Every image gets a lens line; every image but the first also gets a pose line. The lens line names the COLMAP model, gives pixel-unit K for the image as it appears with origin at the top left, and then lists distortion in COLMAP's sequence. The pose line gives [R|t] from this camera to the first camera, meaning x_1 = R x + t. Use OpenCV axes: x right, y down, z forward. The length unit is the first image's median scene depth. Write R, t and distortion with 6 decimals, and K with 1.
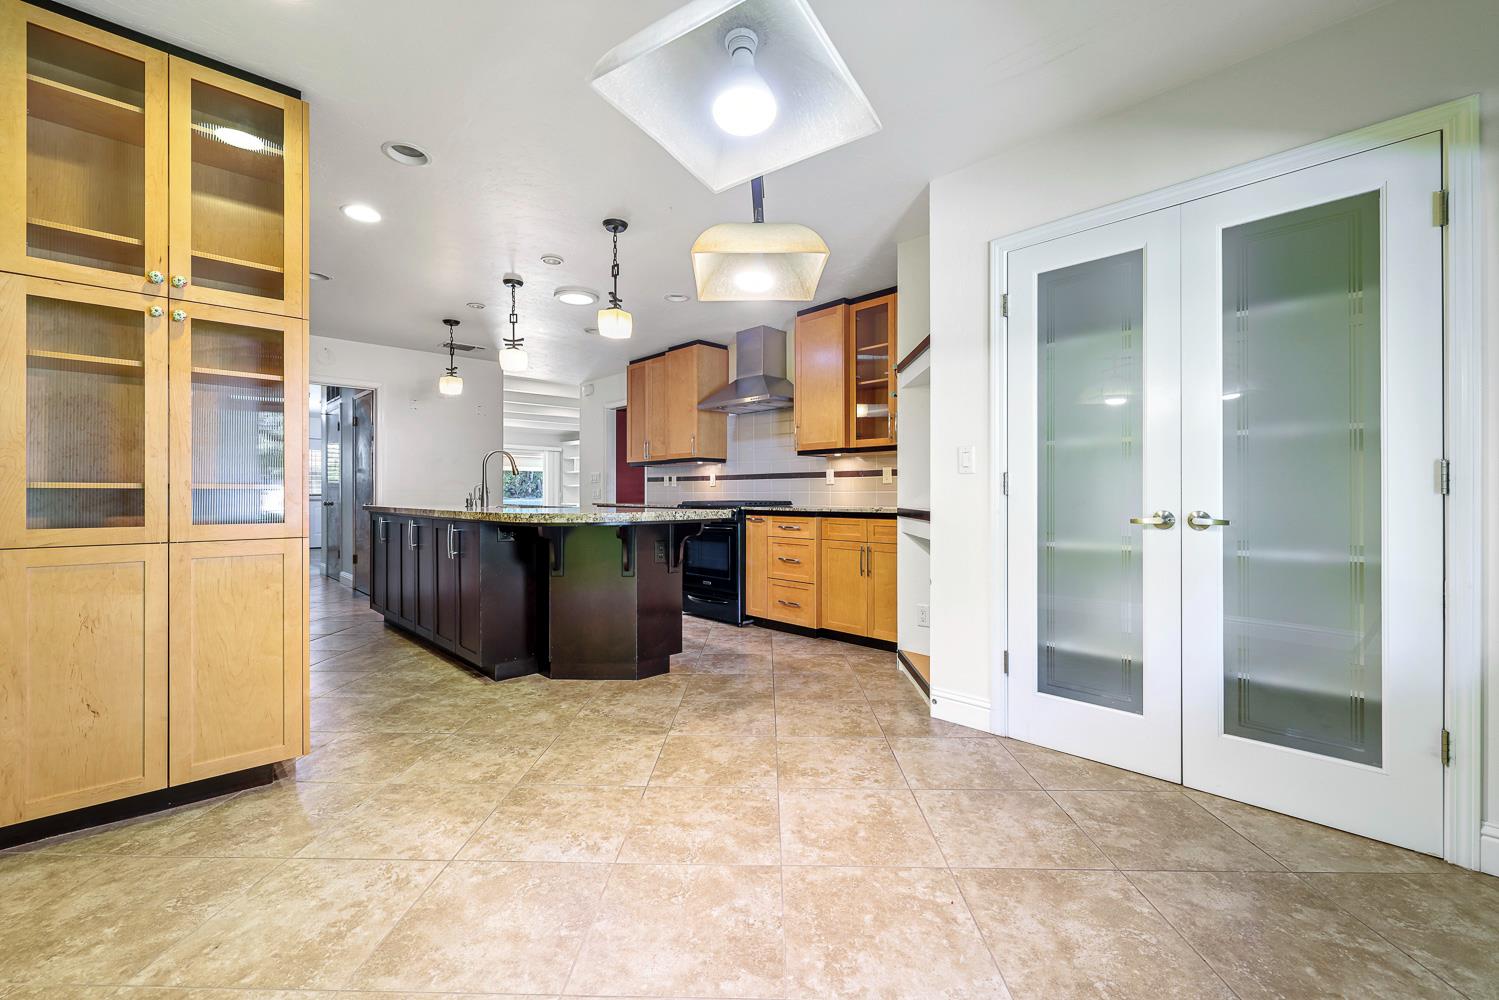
lens RADIAL K [[634.4, 0, 752.3], [0, 634.4, 496.6], [0, 0, 1]] dist [-0.001142, -0.000194]
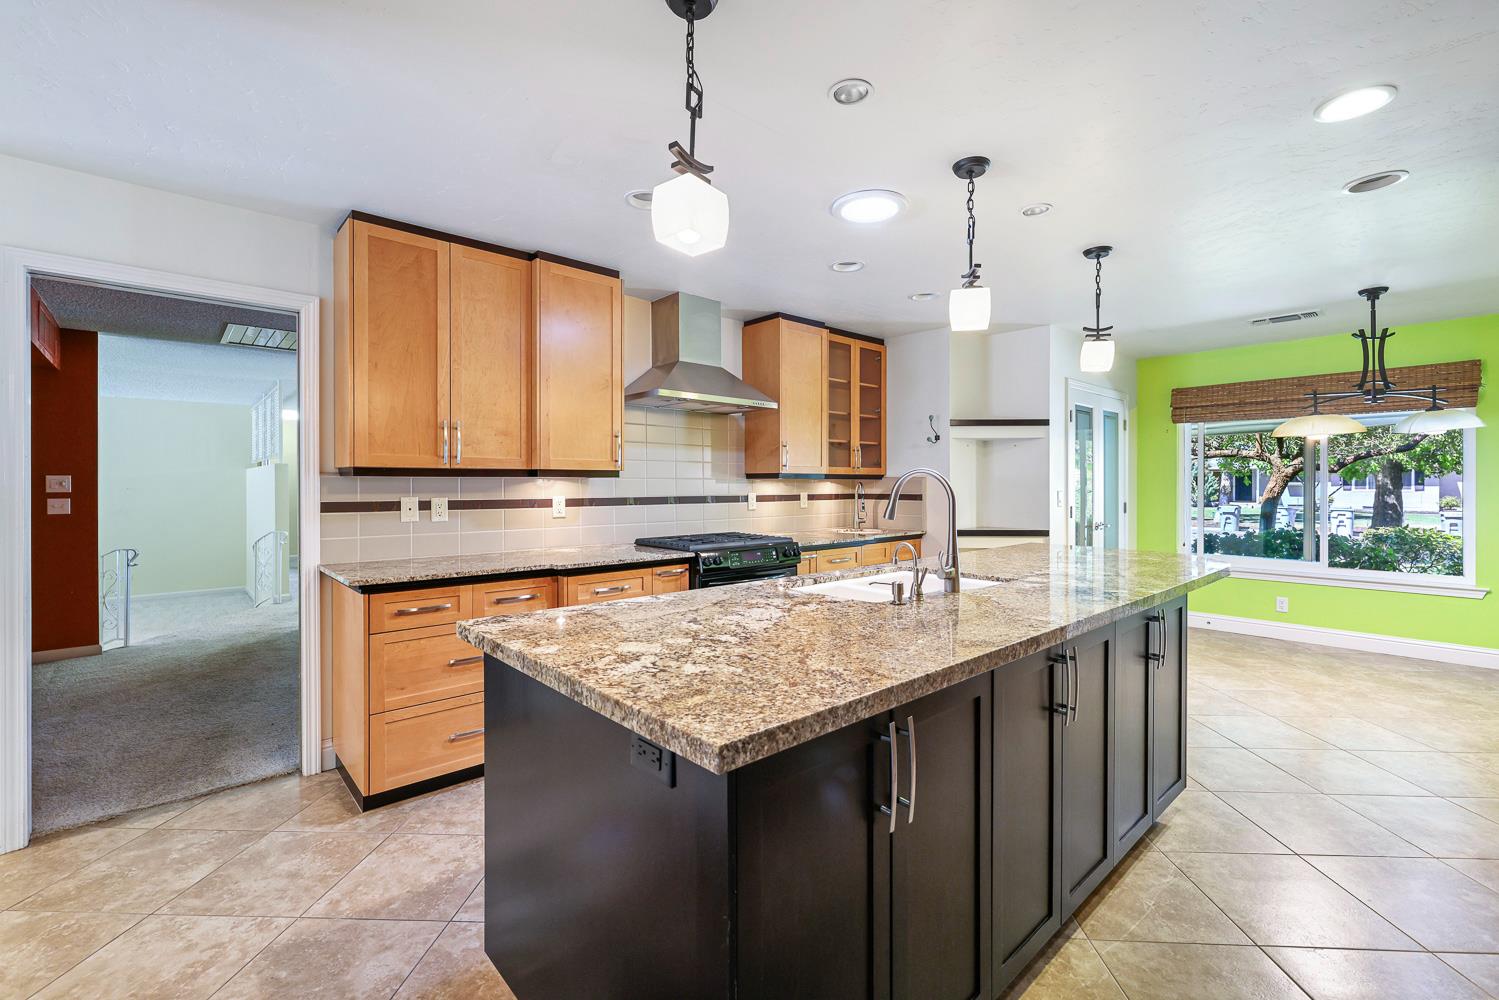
lens RADIAL K [[634.4, 0, 752.3], [0, 634.4, 496.6], [0, 0, 1]] dist [-0.001142, -0.000194]
pose [[0.027478, -0.020227, 0.999418, -0.751488], [0.003699, 0.999790, 0.020133, -0.054521], [-0.999616, 0.003144, 0.027547, 0.955875]]
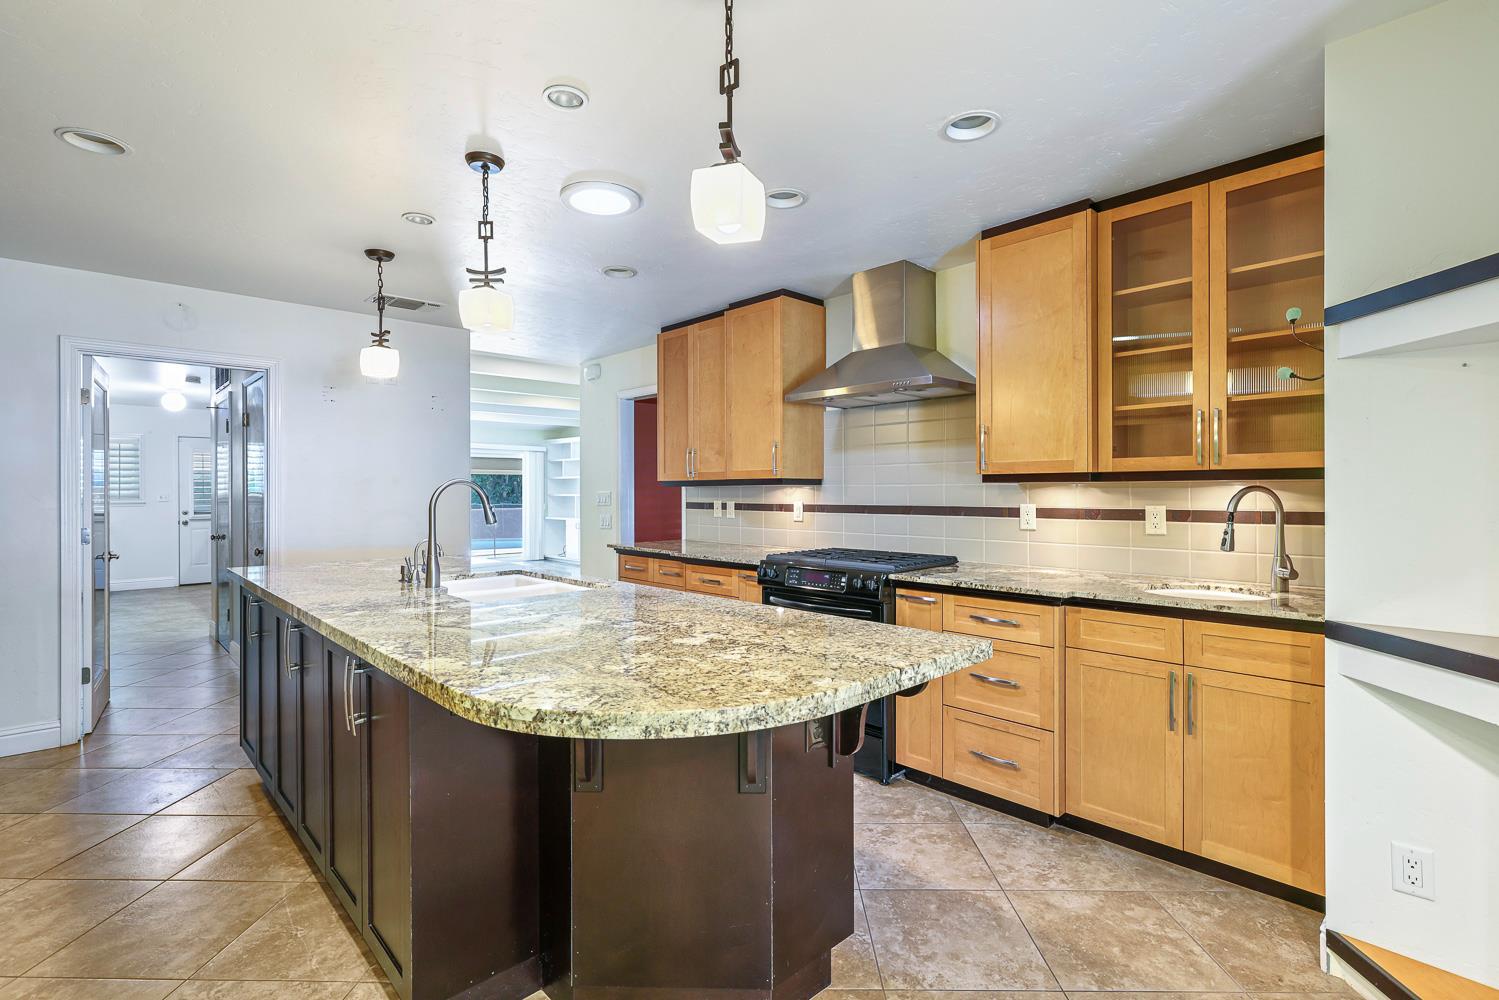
lens RADIAL K [[706.8, 0, 751.3], [0, 706.8, 493.1], [0, 0, 1]] dist [0.001576, 0.000069]
pose [[0.999997, -0.002461, 0.000628, -0.129999], [0.002461, 0.999997, -0.000809, -0.052024], [-0.000626, 0.000811, 0.999999, 0.342166]]
